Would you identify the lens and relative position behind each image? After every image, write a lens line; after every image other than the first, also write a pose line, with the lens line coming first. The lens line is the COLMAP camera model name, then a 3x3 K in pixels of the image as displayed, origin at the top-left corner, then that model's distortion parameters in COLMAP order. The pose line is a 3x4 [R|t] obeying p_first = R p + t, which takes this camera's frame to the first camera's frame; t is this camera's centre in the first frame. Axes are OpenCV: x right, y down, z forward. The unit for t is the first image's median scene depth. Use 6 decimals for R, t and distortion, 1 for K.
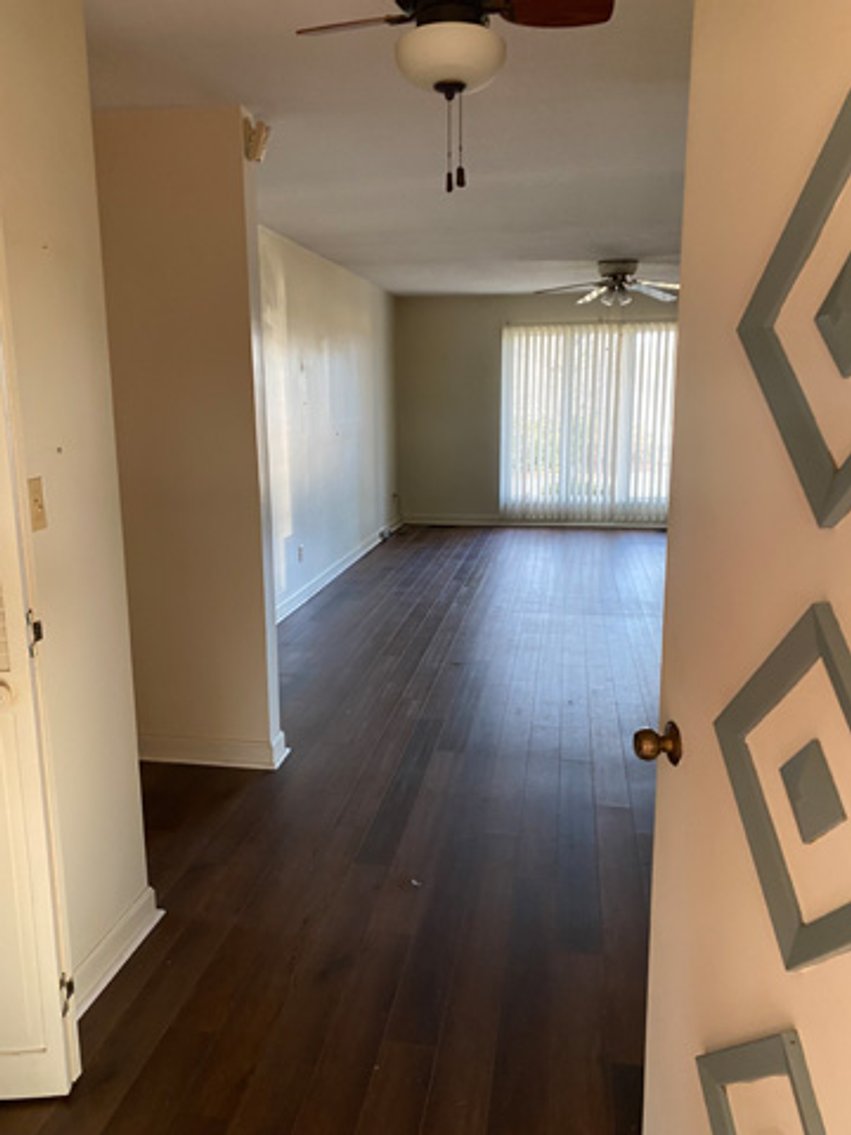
lens RADIAL K [[856.5, 0, 428.3], [0, 856.5, 569.5], [0, 0, 1]] dist [0.015075, -0.007881]
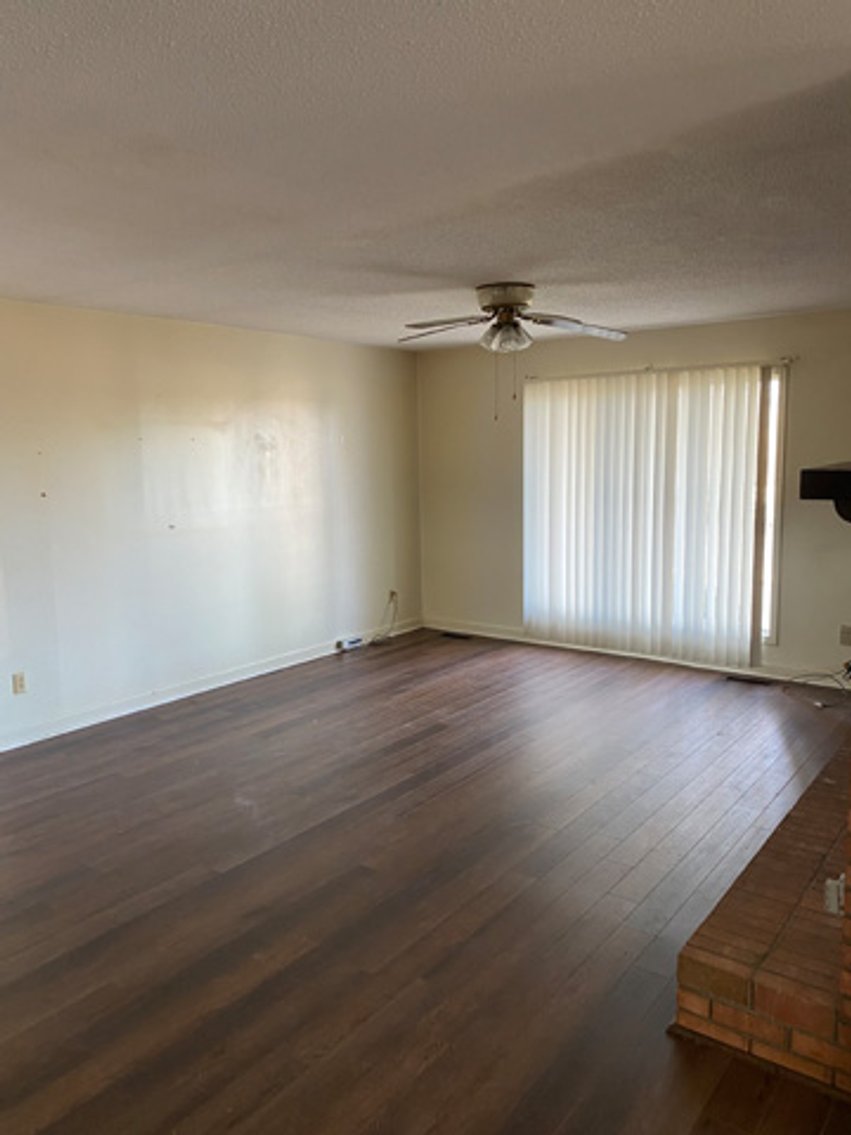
lens RADIAL K [[856.5, 0, 423.6], [0, 856.5, 565.1], [0, 0, 1]] dist [0.015075, -0.007881]
pose [[0.878467, 0.063925, -0.473507, 0.379874], [-0.093657, 0.994823, -0.039452, -0.085965], [0.468533, 0.079004, 0.879906, 0.309330]]
